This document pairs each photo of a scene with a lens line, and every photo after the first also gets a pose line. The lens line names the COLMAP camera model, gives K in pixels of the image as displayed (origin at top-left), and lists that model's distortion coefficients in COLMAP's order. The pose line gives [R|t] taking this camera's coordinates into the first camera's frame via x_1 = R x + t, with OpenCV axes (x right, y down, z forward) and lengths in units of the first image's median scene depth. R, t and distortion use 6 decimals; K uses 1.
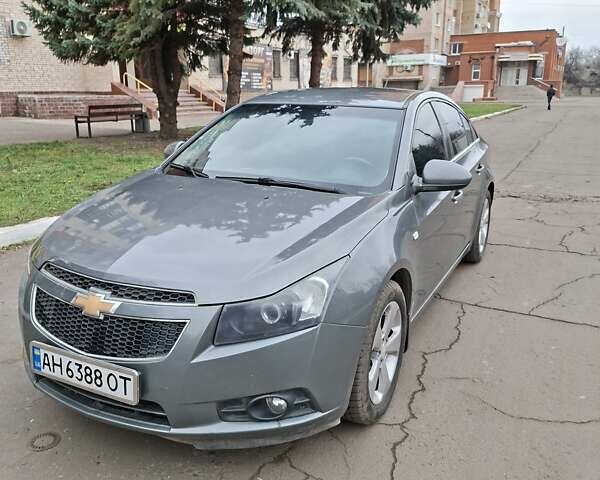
lens RADIAL K [[573.9, 0, 289.0], [0, 573.9, 240.5], [0, 0, 1]] dist [0.122305, -0.175906]
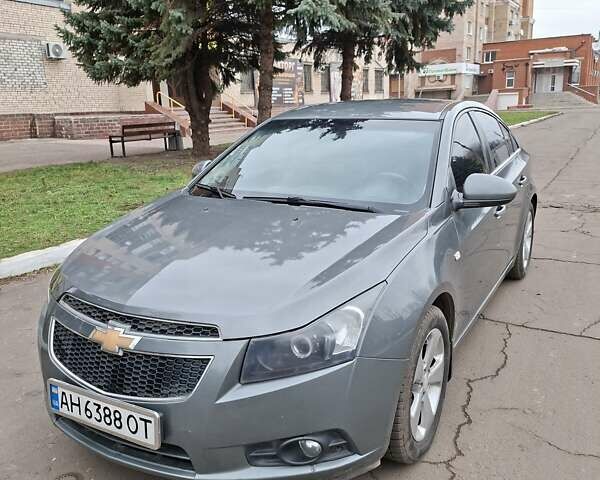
lens RADIAL K [[569.6, 0, 299.5], [0, 569.6, 246.7], [0, 0, 1]] dist [0.120021, -0.163487]
pose [[0.998931, -0.019105, -0.042098, 0.003823], [0.018649, 0.999763, -0.011205, -0.014402], [0.042302, 0.010408, 0.999051, 0.052893]]
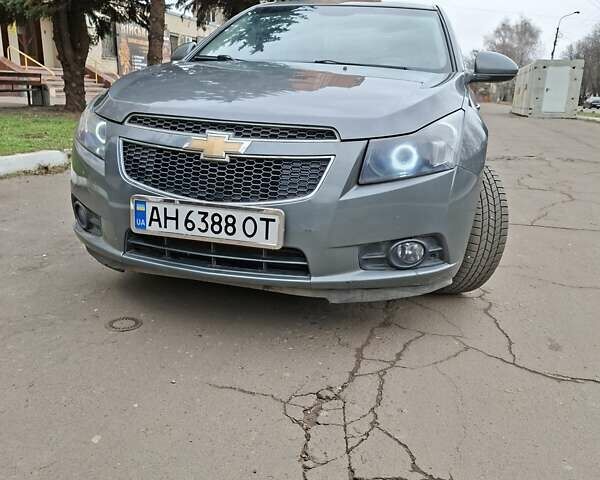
lens RADIAL K [[566.5, 0, 307.0], [0, 566.5, 259.5], [0, 0, 1]] dist [0.156501, -0.239435]
pose [[0.972779, -0.031892, 0.229528, -0.253041], [0.027128, 0.999347, 0.023884, 0.165445], [-0.230140, -0.017007, 0.973009, 0.073117]]
